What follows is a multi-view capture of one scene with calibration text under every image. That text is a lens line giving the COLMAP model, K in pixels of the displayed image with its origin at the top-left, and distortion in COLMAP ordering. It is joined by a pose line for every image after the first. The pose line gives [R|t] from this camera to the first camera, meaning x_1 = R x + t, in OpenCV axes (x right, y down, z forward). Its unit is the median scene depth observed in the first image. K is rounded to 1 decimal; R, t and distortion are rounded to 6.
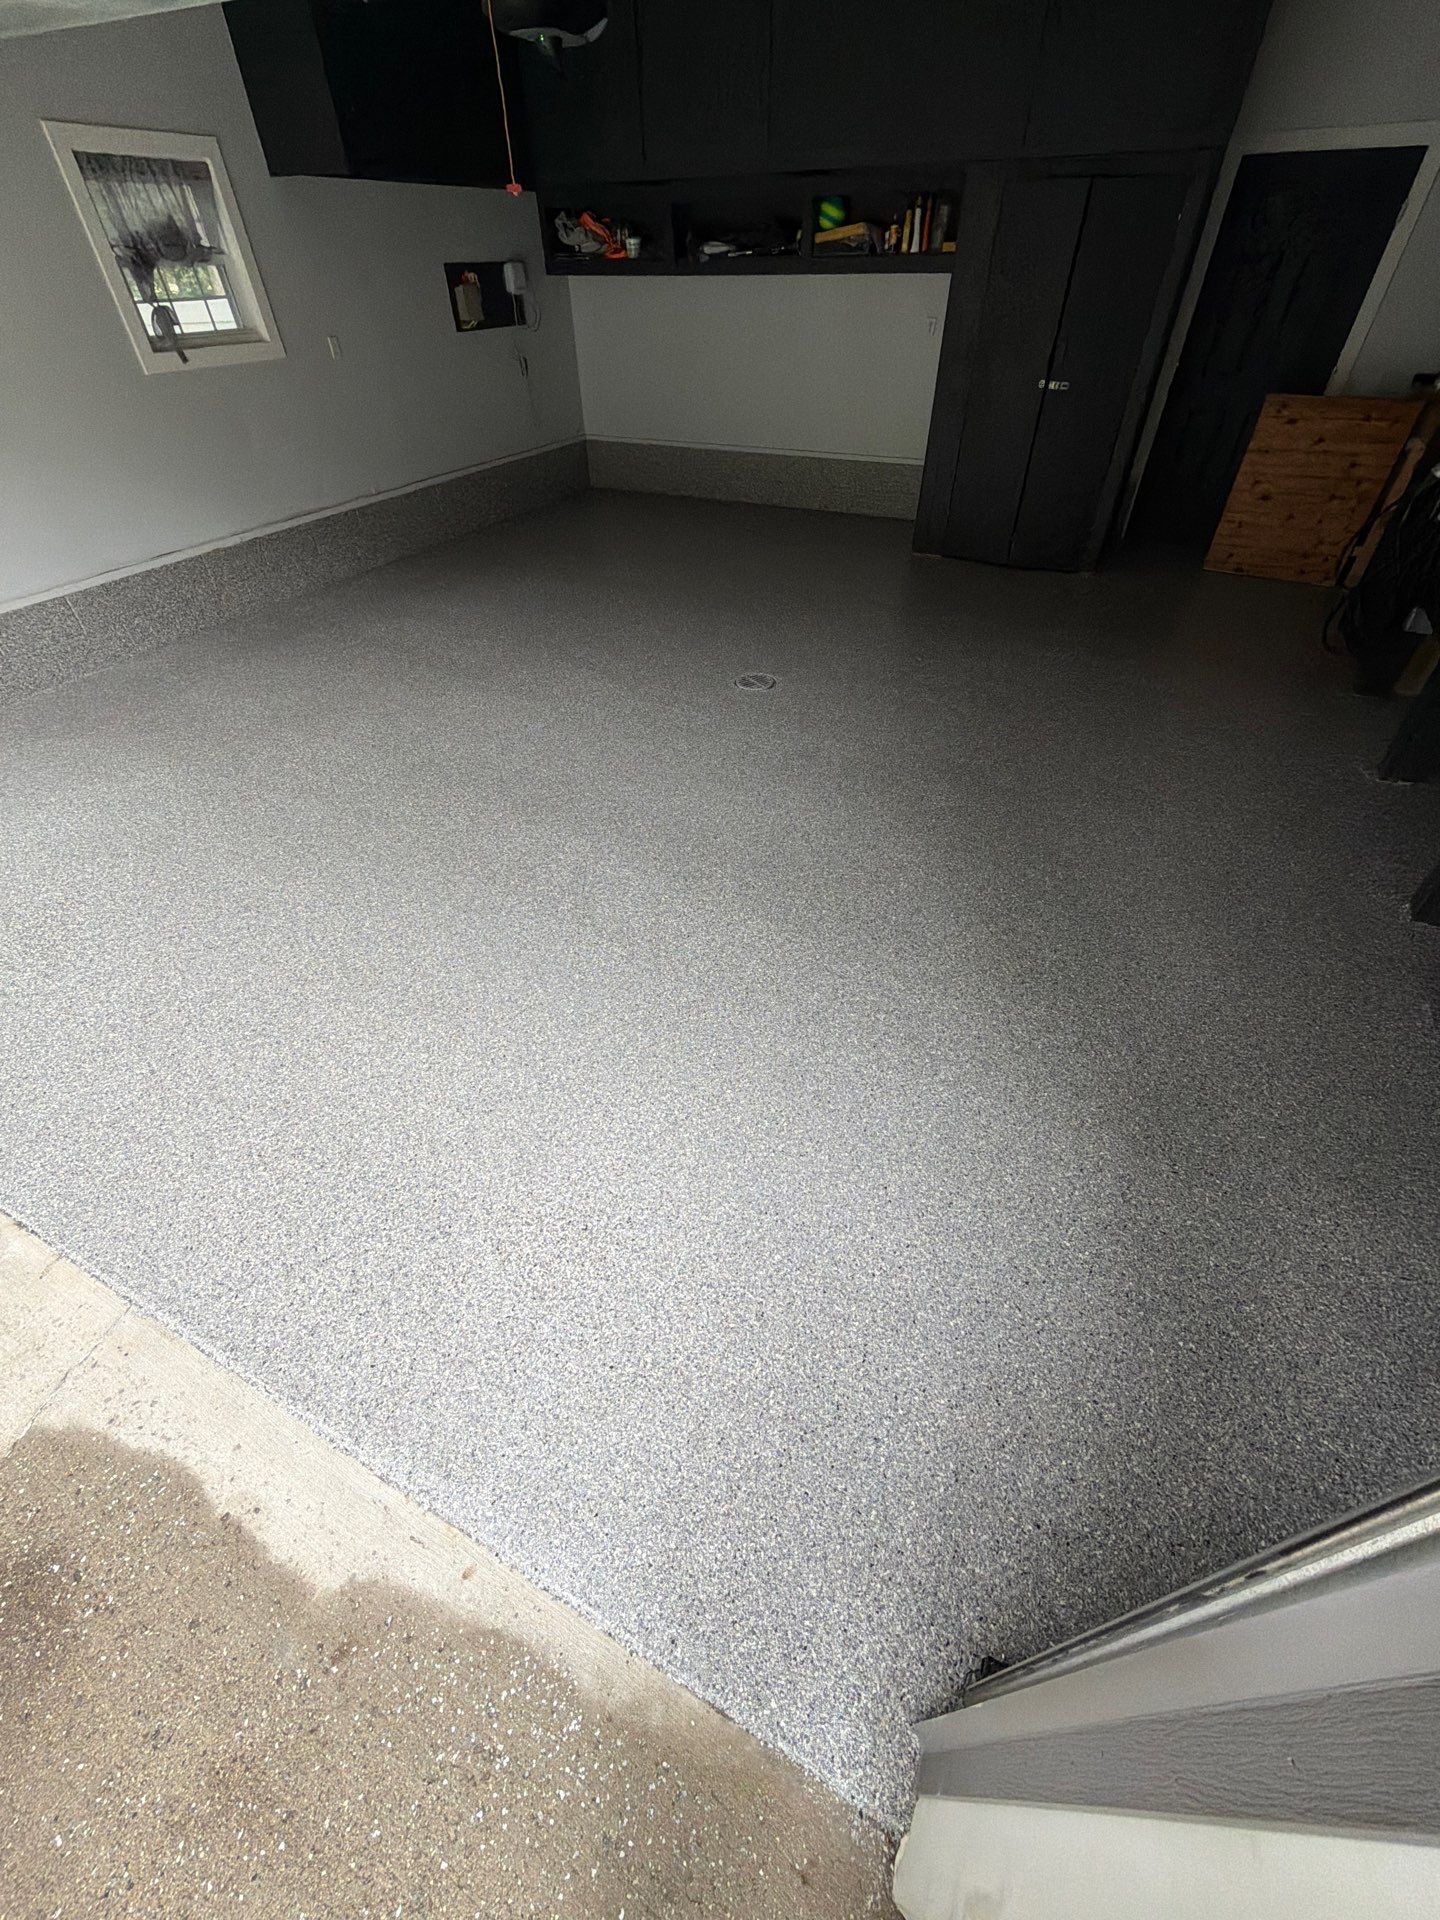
lens RADIAL K [[769.2, 0, 722.4], [0, 769.2, 962.8], [0, 0, 1]] dist [-0.000324, 0.000244]
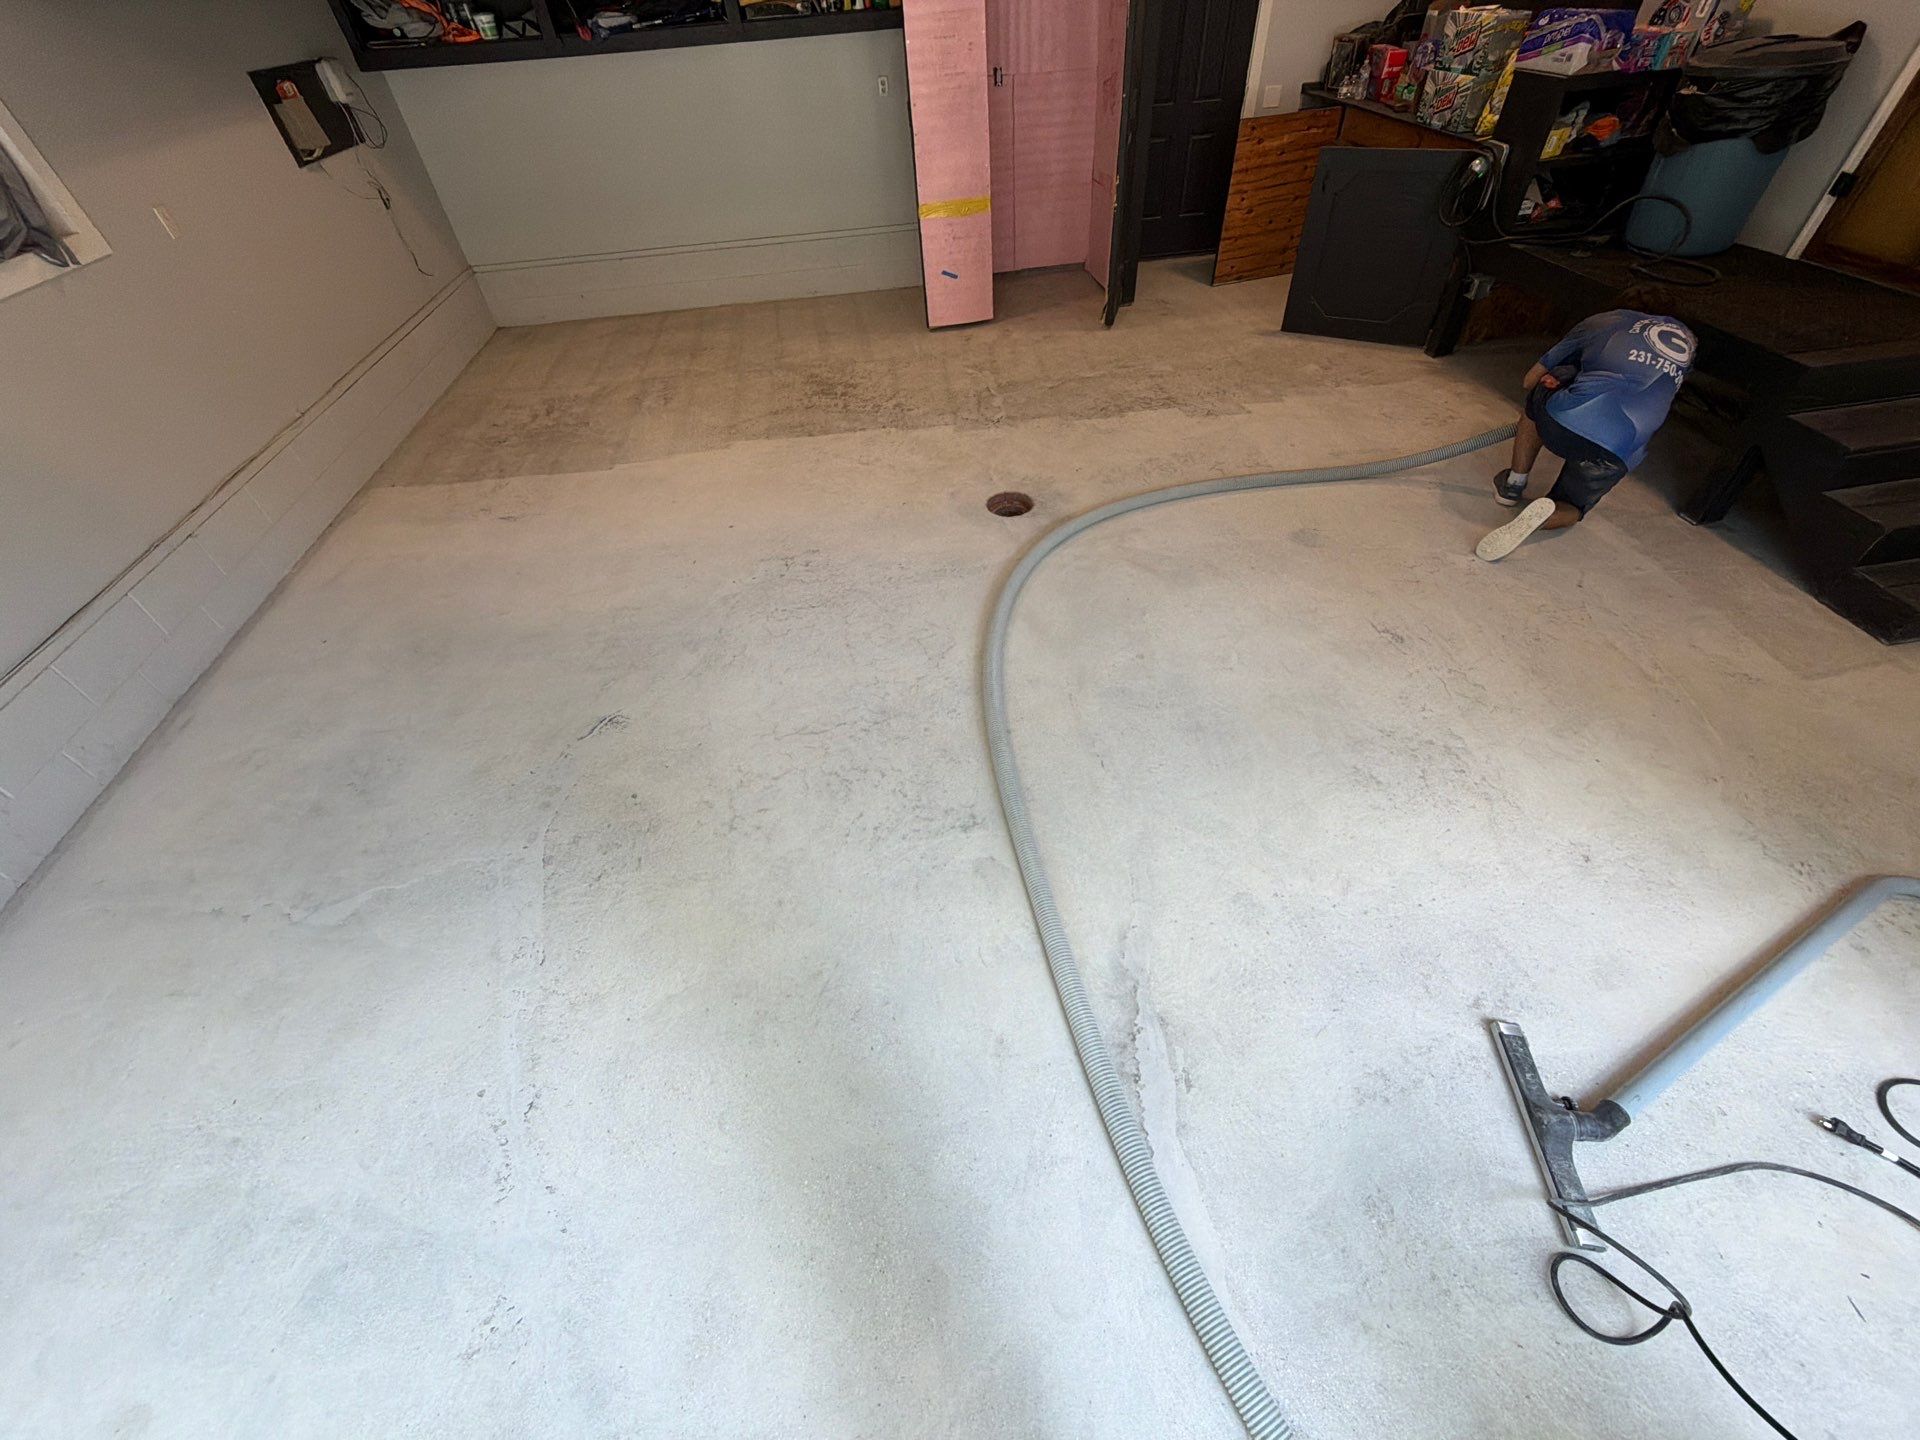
lens RADIAL K [[760.5, 0, 960.5], [0, 760.5, 725.2], [0, 0, 1]] dist [-0.001220, -0.000004]
pose [[0.823201, -0.425157, 0.376273, -0.358811], [0.415155, 0.902846, 0.111873, -0.202368], [-0.387280, 0.064118, 0.919730, 0.172979]]
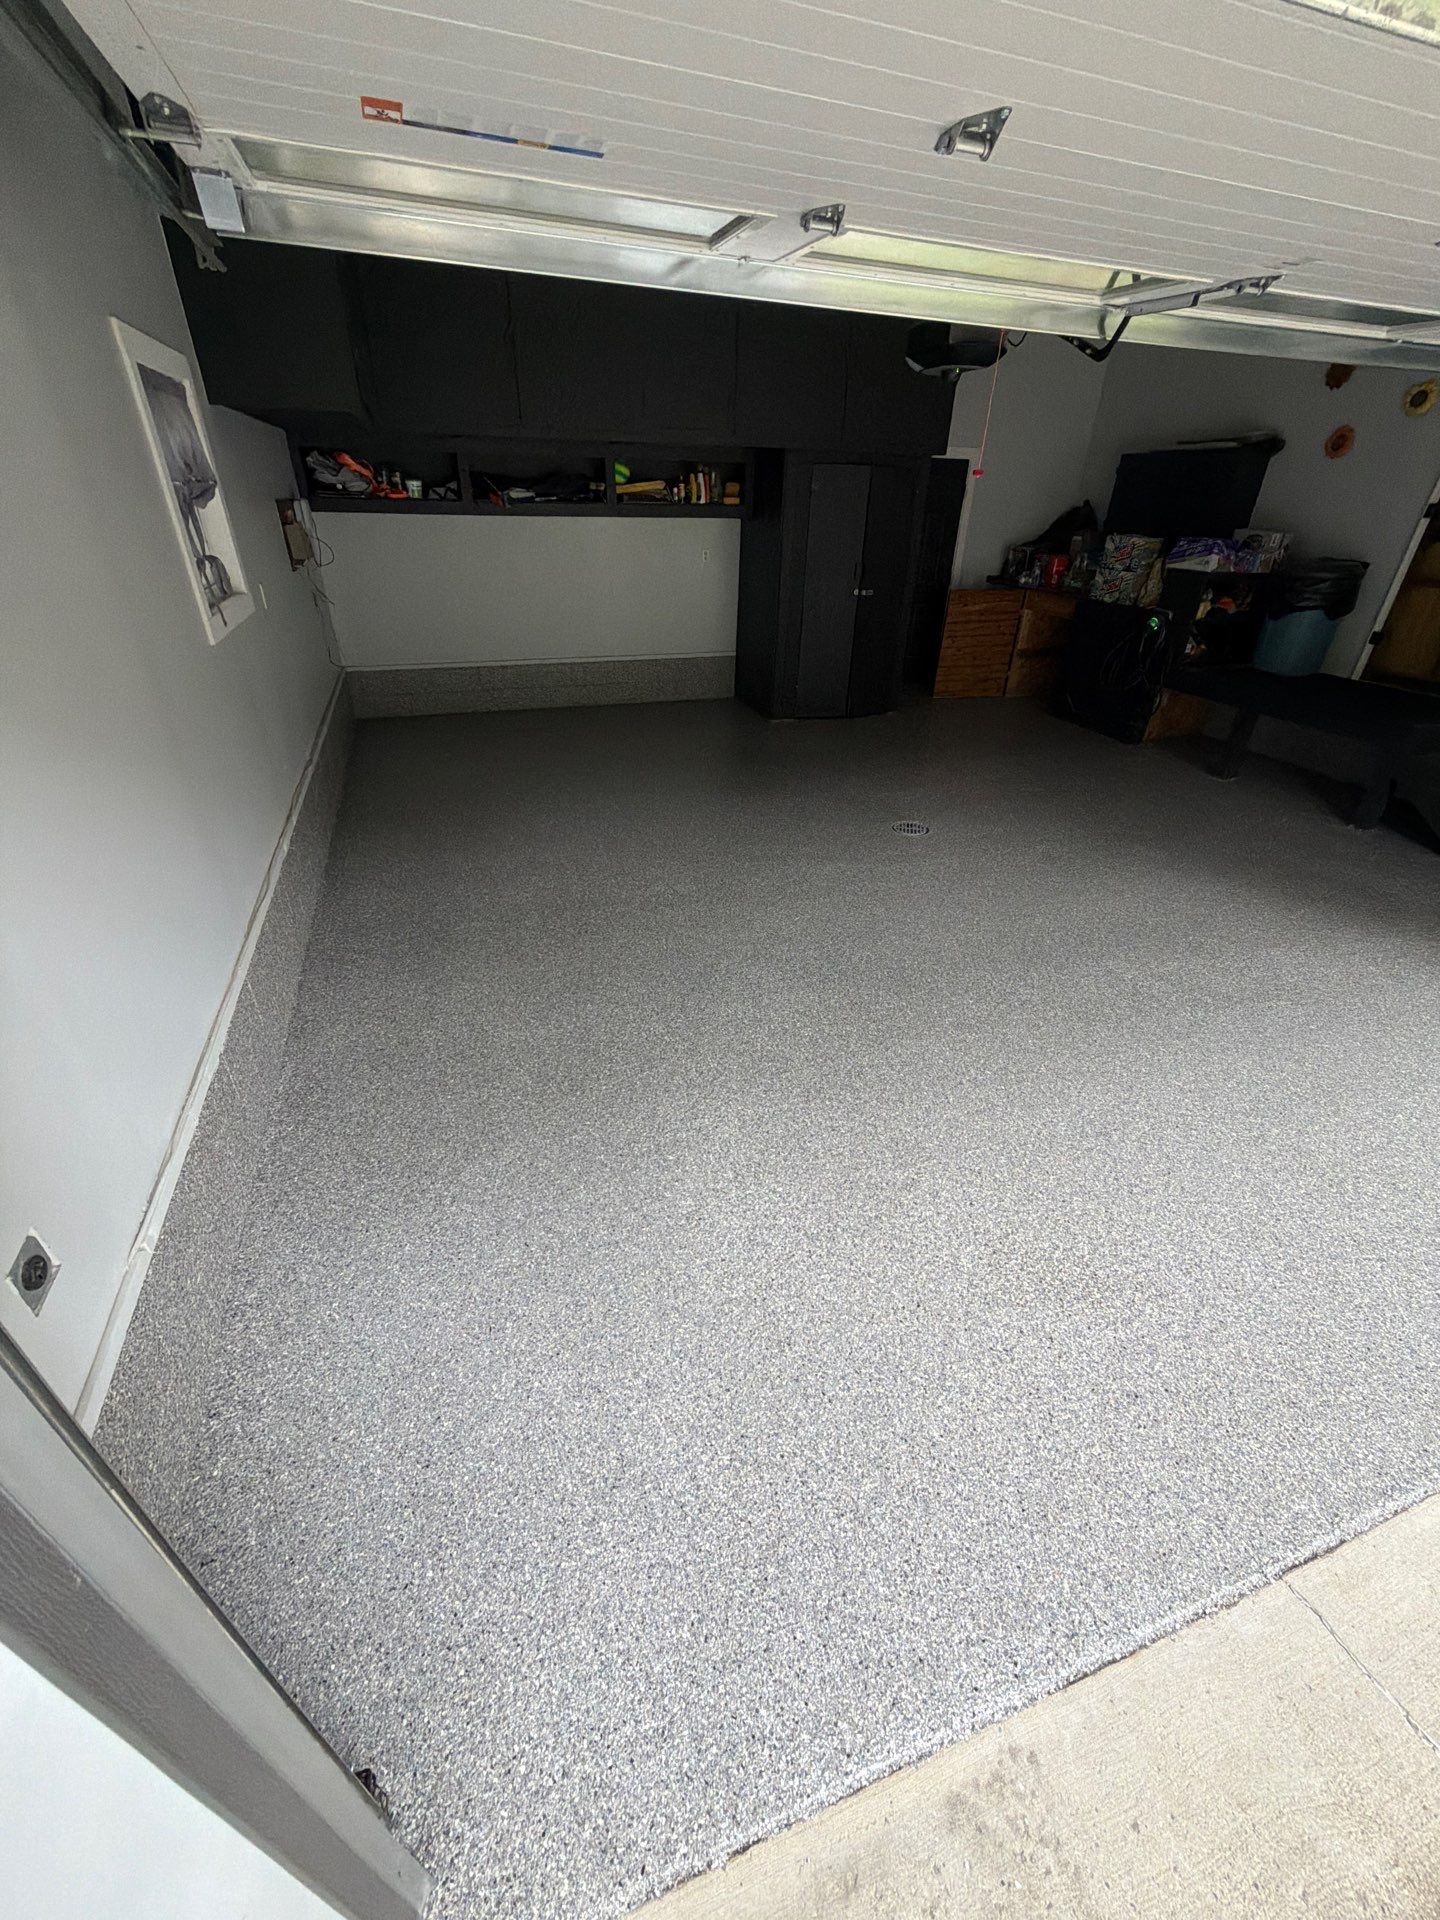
lens RADIAL K [[764.0, 0, 719.2], [0, 764.0, 962.3], [0, 0, 1]] dist [0.000517, 0.000301]
pose [[0.696396, -0.352691, 0.625013, -0.761512], [0.463378, 0.886010, -0.016331, -0.239259], [-0.548008, 0.300990, 0.780444, 0.250554]]
